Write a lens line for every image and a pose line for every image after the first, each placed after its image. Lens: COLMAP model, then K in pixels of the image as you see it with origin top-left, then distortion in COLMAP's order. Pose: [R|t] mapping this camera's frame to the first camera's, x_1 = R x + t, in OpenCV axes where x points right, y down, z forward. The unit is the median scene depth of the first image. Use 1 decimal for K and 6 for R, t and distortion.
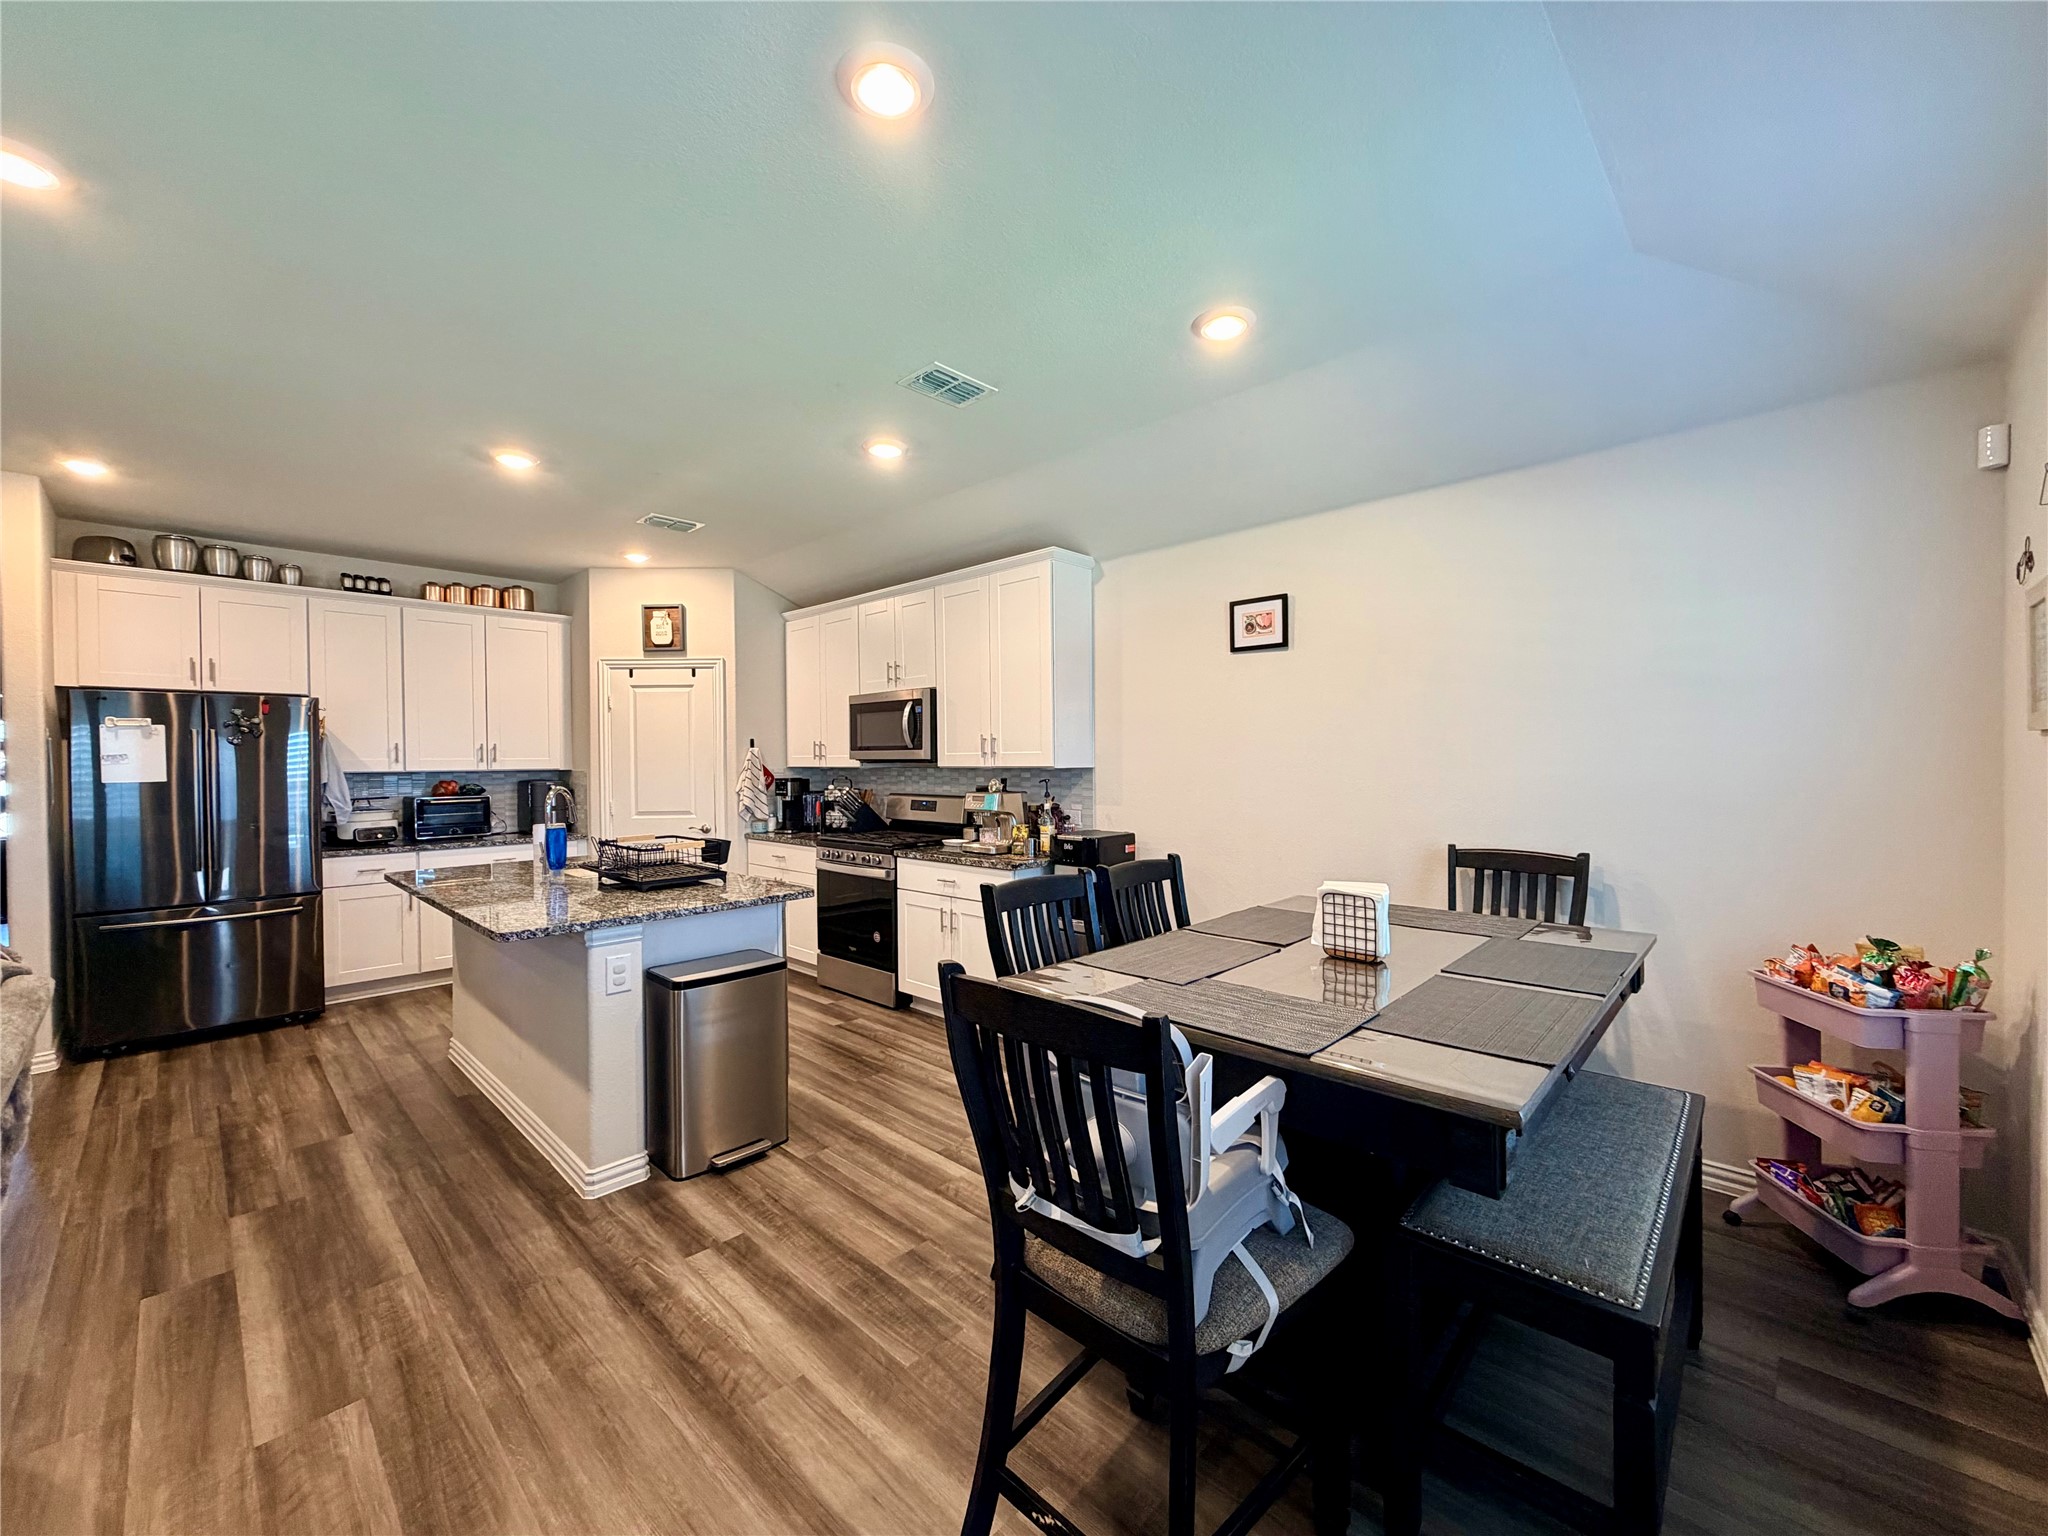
lens RADIAL K [[820.5, 0, 1021.1], [0, 820.5, 769.8], [0, 0, 1]] dist [0.001759, 0.000414]
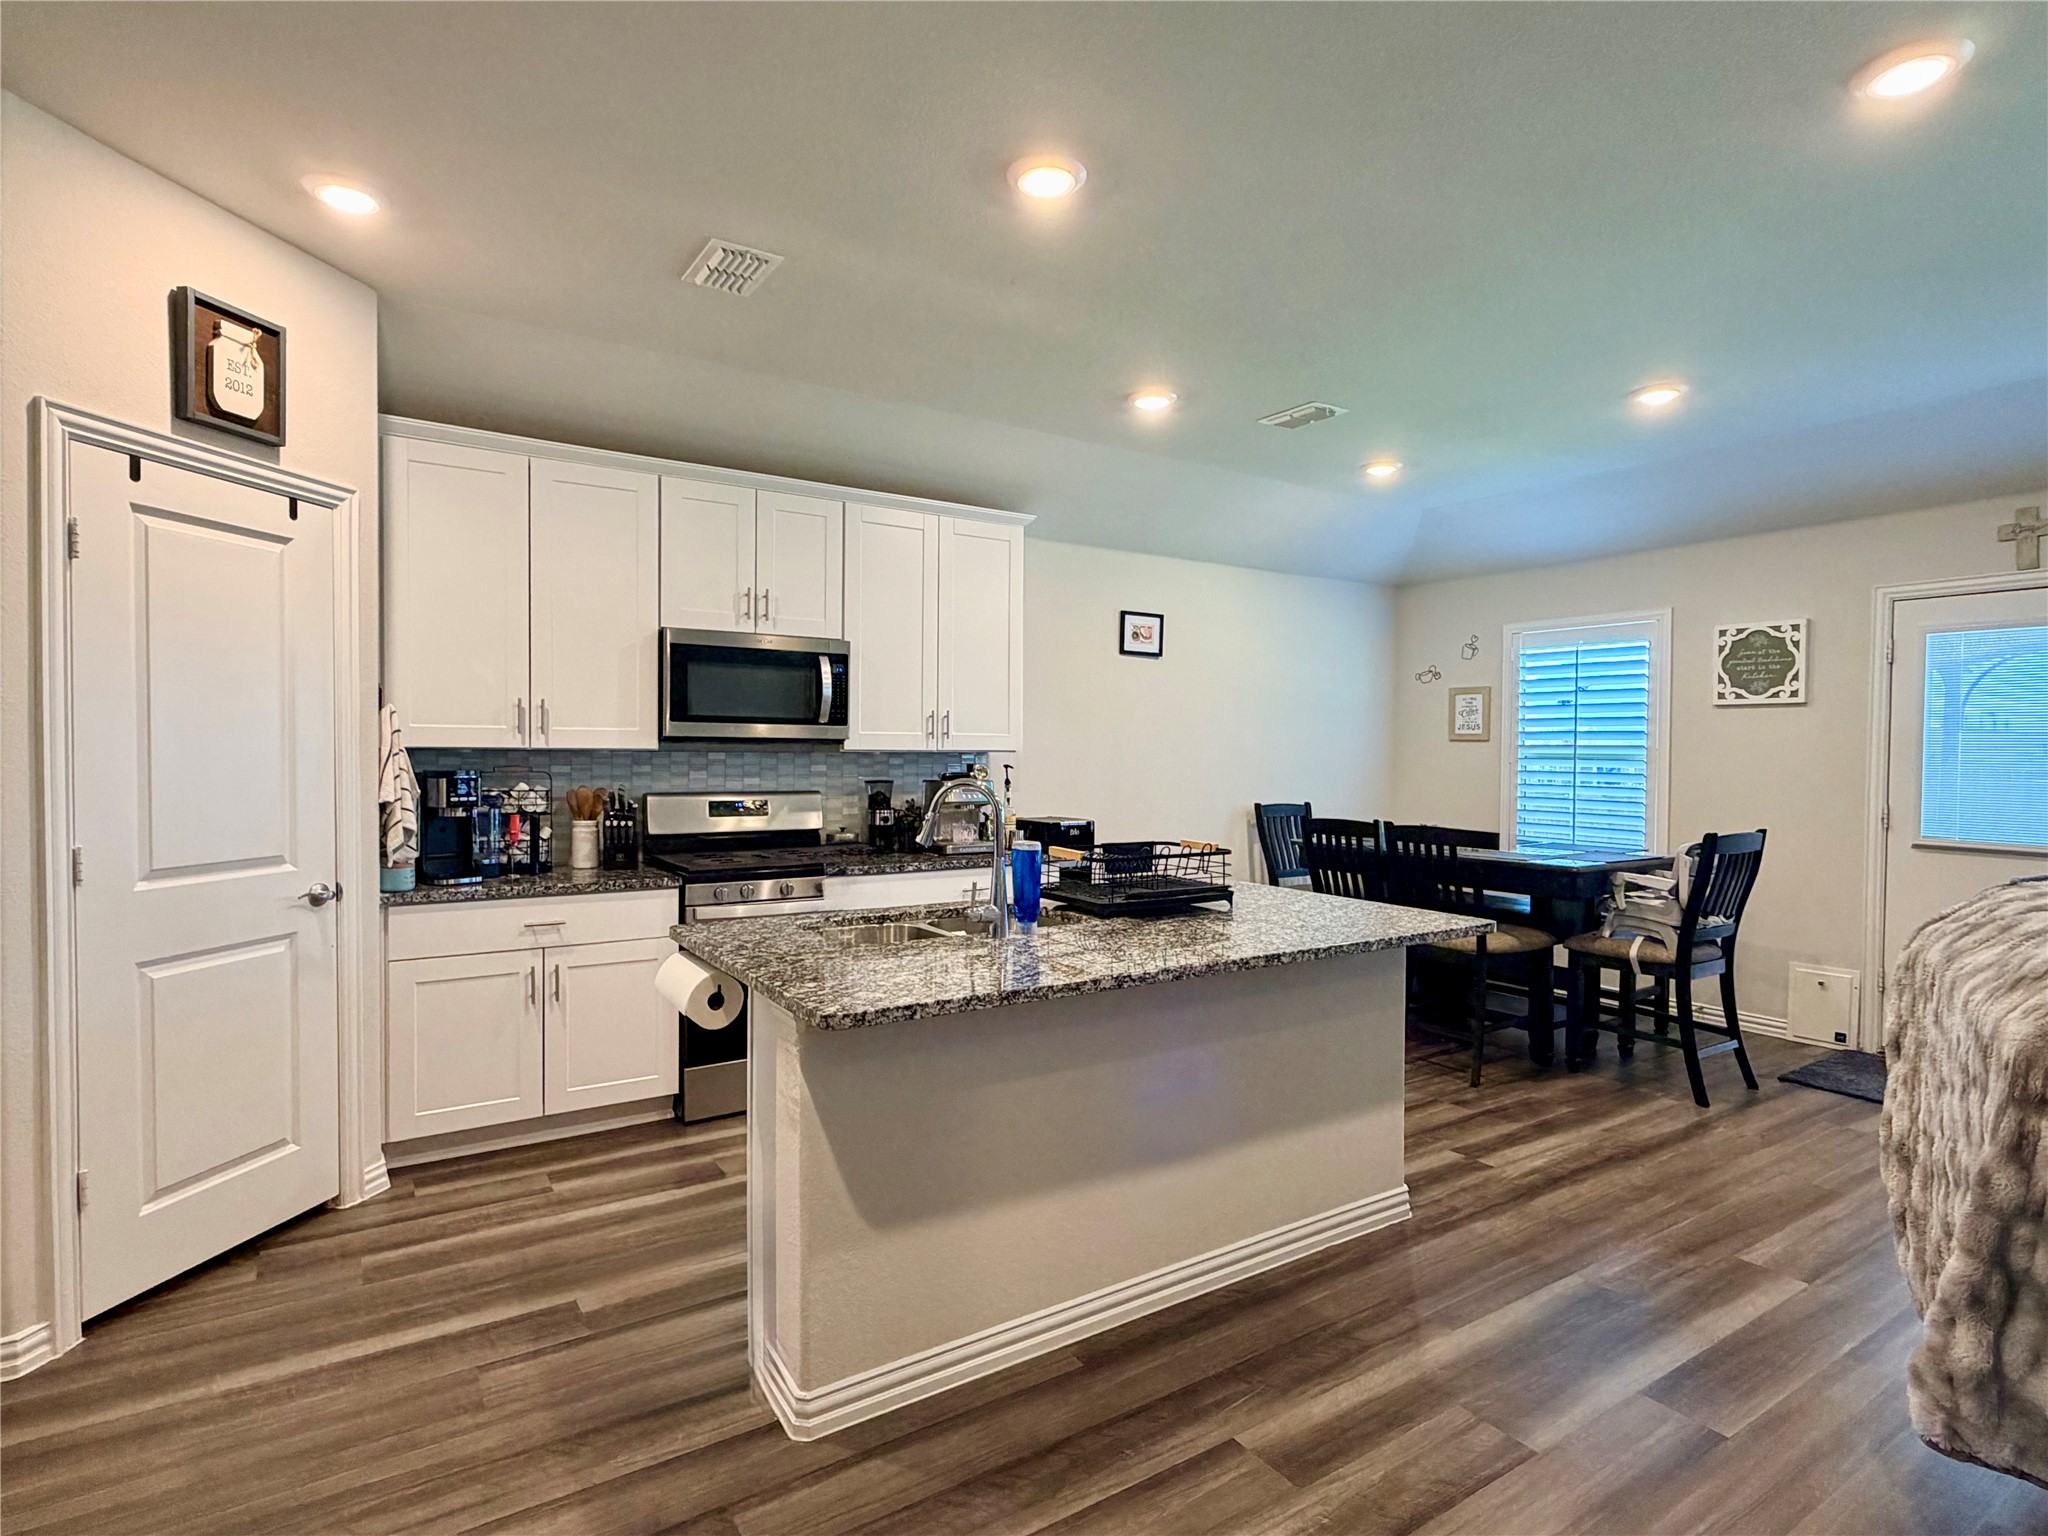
lens RADIAL K [[1046.2, 0, 1025.7], [0, 1046.2, 771.9], [0, 0, 1]] dist [-0.000663, -0.000615]
pose [[0.221700, -0.008421, 0.975079, -1.084154], [0.005116, 0.999959, 0.007473, 0.011077], [-0.975101, 0.003331, 0.221734, 0.715860]]
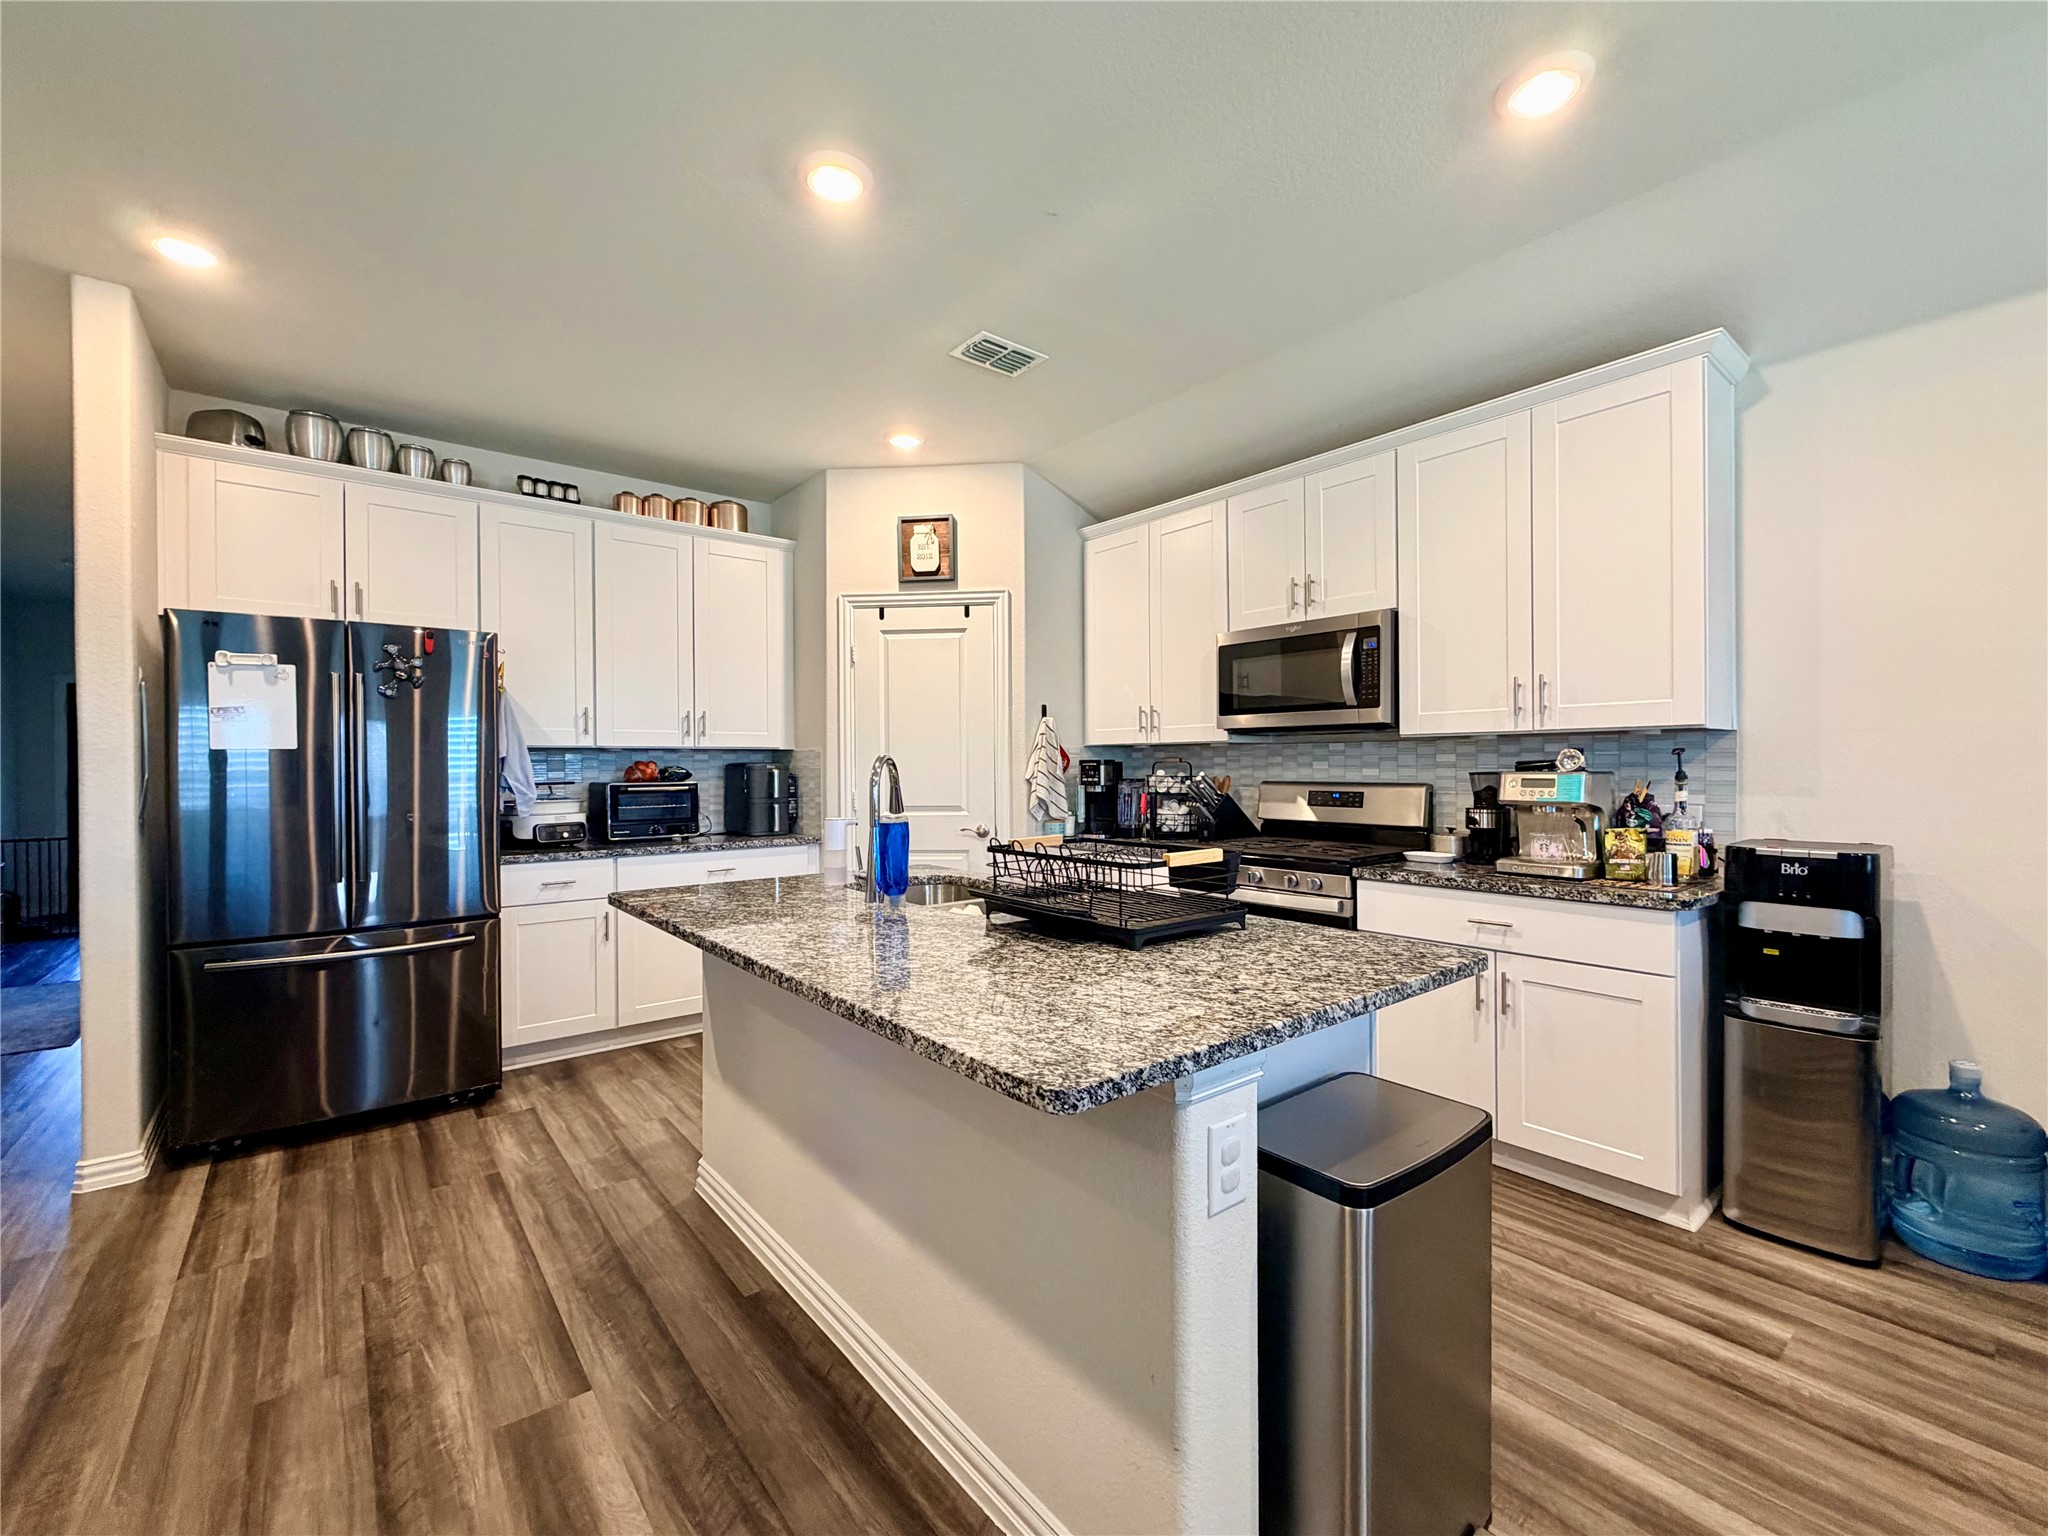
lens RADIAL K [[867.0, 0, 1025.5], [0, 867.0, 771.8], [0, 0, 1]] dist [-0.000762, 0.000637]
pose [[0.992851, 0.003484, -0.119310, -0.342937], [-0.004153, 0.999977, -0.005363, 0.032713], [0.119289, 0.005820, 0.992843, 0.347224]]
